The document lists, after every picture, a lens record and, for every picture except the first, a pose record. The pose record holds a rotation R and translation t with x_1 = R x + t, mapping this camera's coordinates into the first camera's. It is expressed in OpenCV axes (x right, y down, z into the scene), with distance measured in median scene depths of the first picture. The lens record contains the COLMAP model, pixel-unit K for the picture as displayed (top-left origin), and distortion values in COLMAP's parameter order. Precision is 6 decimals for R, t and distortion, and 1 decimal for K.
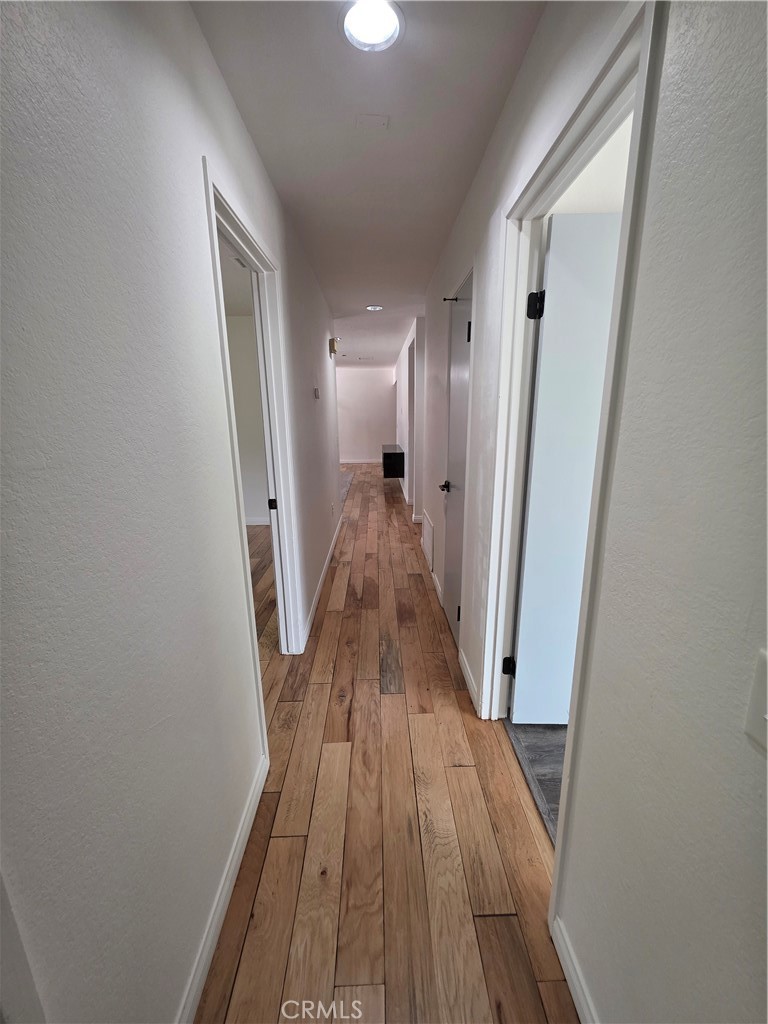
lens RADIAL K [[409.1, 0, 386.8], [0, 409.1, 509.7], [0, 0, 1]] dist [0.001639, 0.000171]
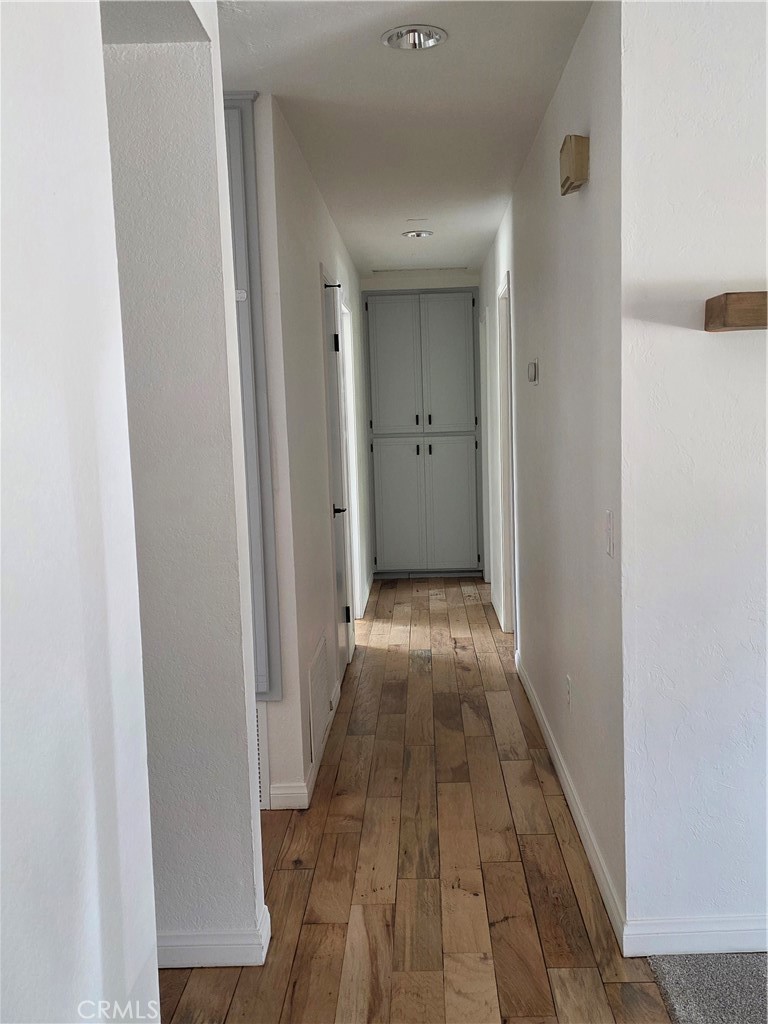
lens RADIAL K [[1010.8, 0, 384.0], [0, 1010.8, 512.0], [0, 0, 1]] dist [0.003548, 0.001437]
pose [[-0.997076, 0.036378, 0.067196, -0.046422], [0.056585, 0.942499, 0.329383, -0.448431], [-0.051350, 0.332222, -0.941802, 1.862139]]
